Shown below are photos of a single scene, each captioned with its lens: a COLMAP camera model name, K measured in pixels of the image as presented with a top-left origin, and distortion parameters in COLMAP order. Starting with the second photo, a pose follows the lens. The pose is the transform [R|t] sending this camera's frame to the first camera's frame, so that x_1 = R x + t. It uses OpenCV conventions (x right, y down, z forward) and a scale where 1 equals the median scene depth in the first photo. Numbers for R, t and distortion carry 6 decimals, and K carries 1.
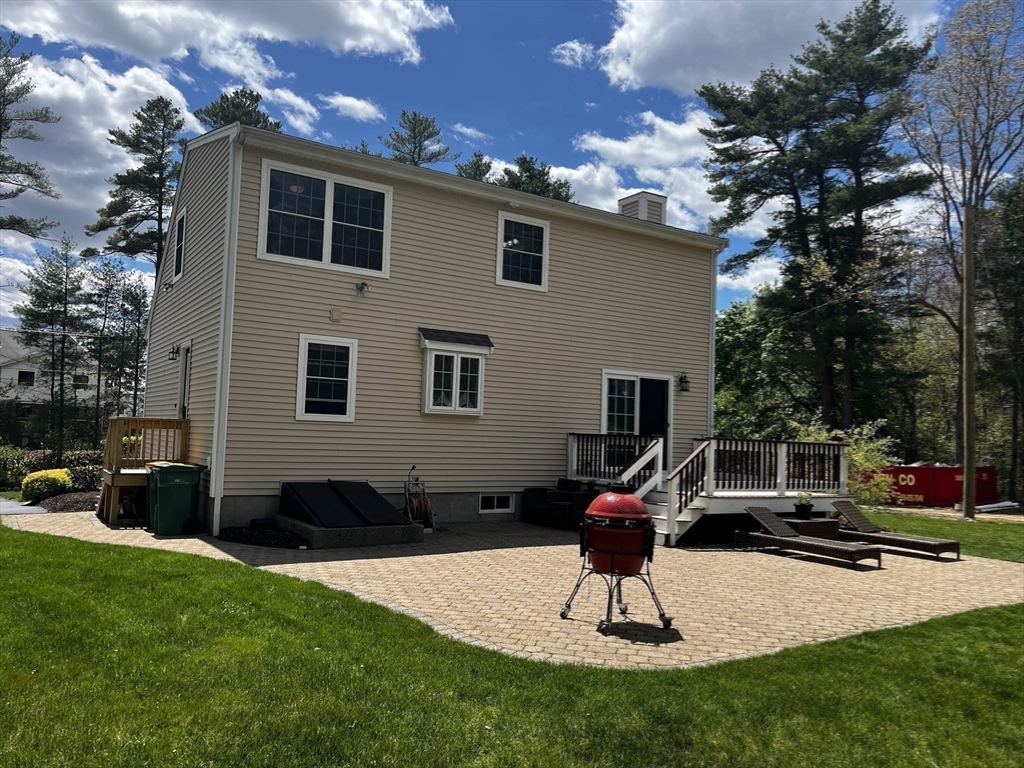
lens RADIAL K [[779.9, 0, 517.4], [0, 779.9, 382.1], [0, 0, 1]] dist [0.068245, -0.108389]
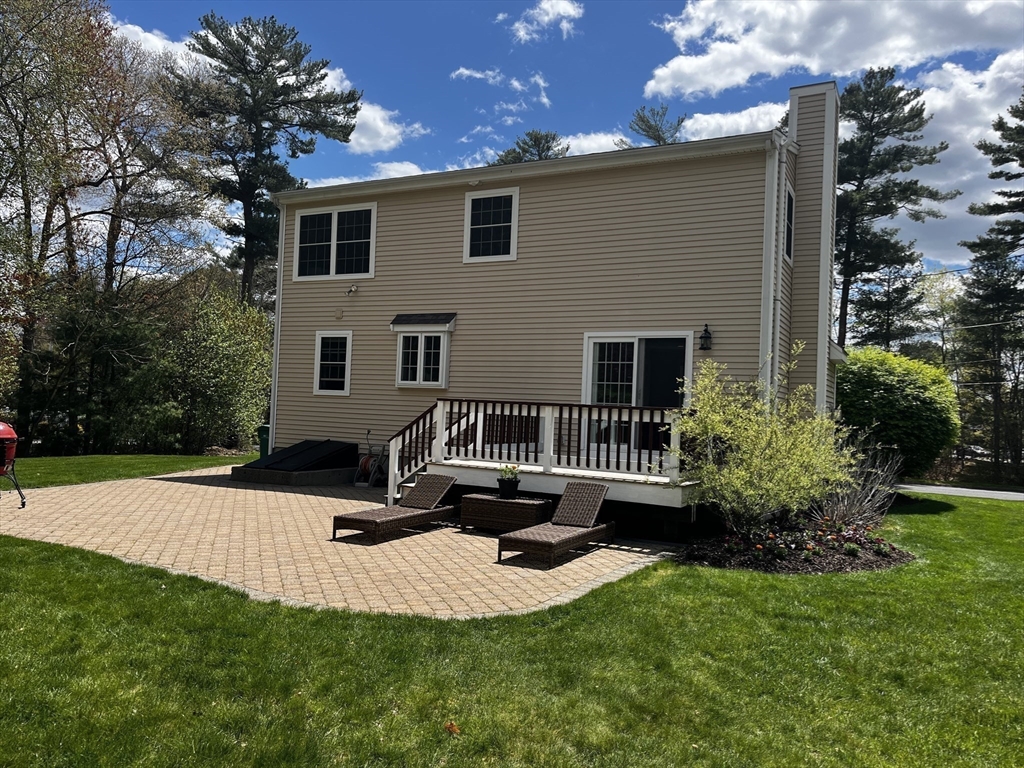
lens RADIAL K [[779.9, 0, 517.4], [0, 779.9, 382.1], [0, 0, 1]] dist [0.068245, -0.108389]
pose [[0.501036, -0.047077, -0.864145, 0.964599], [0.037087, 0.998770, -0.032908, 0.076107], [0.864631, -0.015561, 0.502166, 0.562325]]
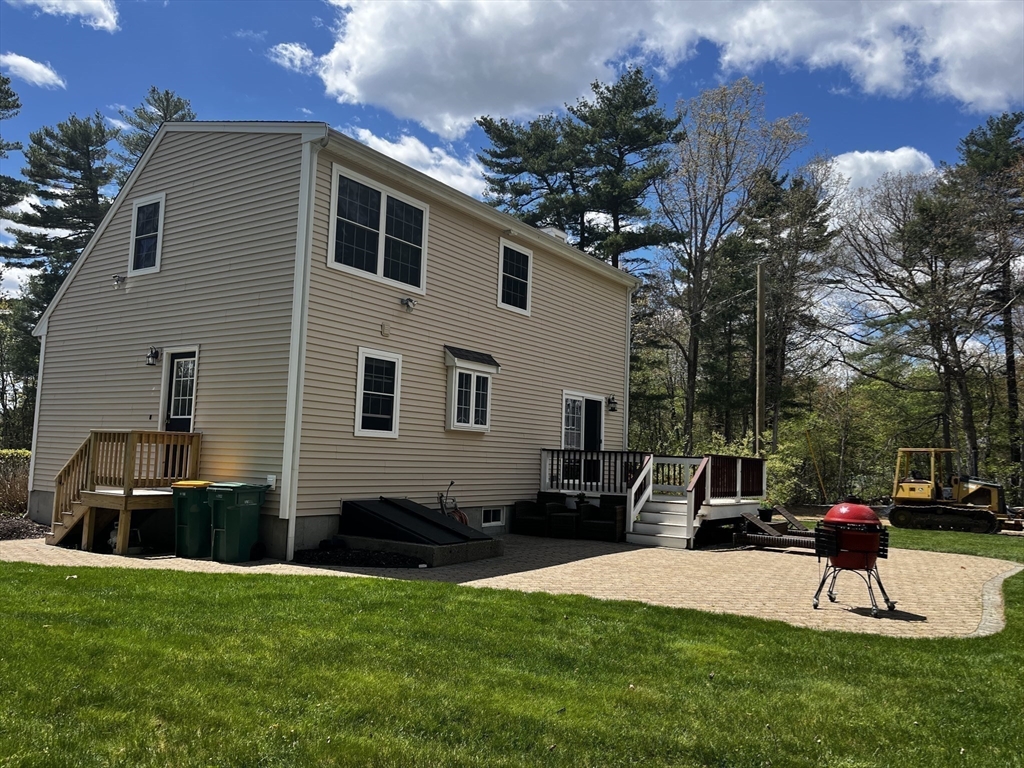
lens RADIAL K [[773.7, 0, 506.0], [0, 773.7, 385.9], [0, 0, 1]] dist [0.064850, -0.064372]
pose [[0.926520, 0.031859, 0.374893, -0.425414], [-0.027766, 0.999481, -0.016316, -0.002713], [-0.375219, 0.004708, 0.926924, 0.036136]]
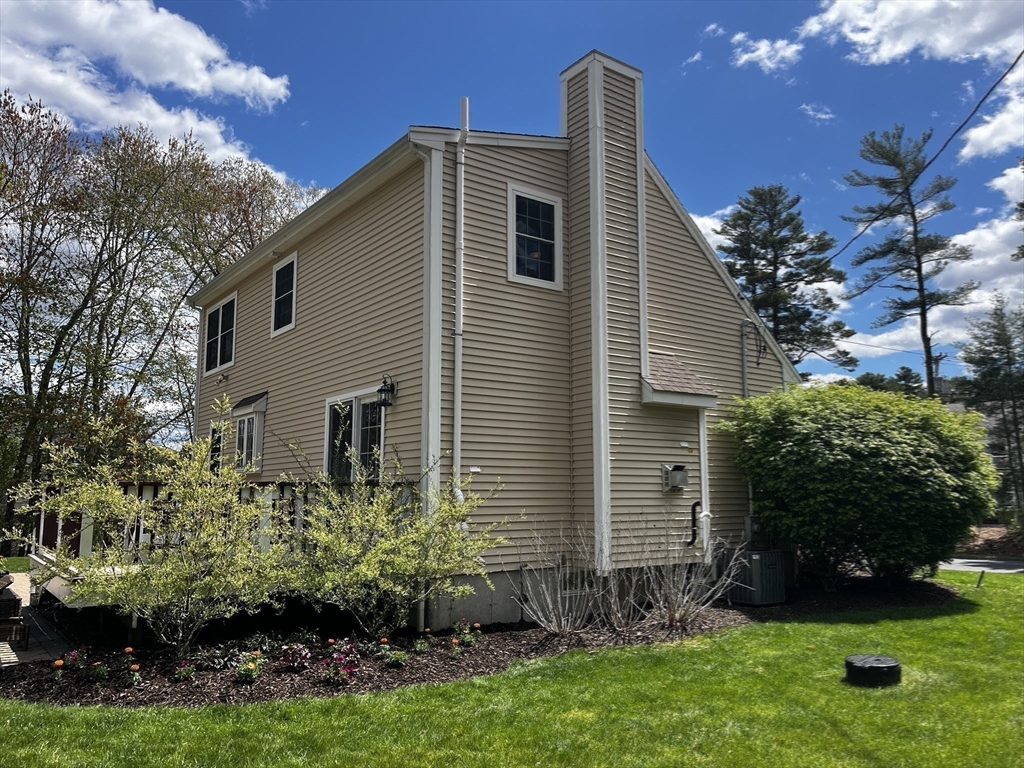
lens RADIAL K [[779.9, 0, 517.4], [0, 779.9, 382.1], [0, 0, 1]] dist [0.068245, -0.108389]
pose [[0.068322, -0.175814, -0.982050, 1.025015], [0.072700, 0.982610, -0.170857, 0.130625], [0.995011, -0.059721, 0.079915, 1.300773]]
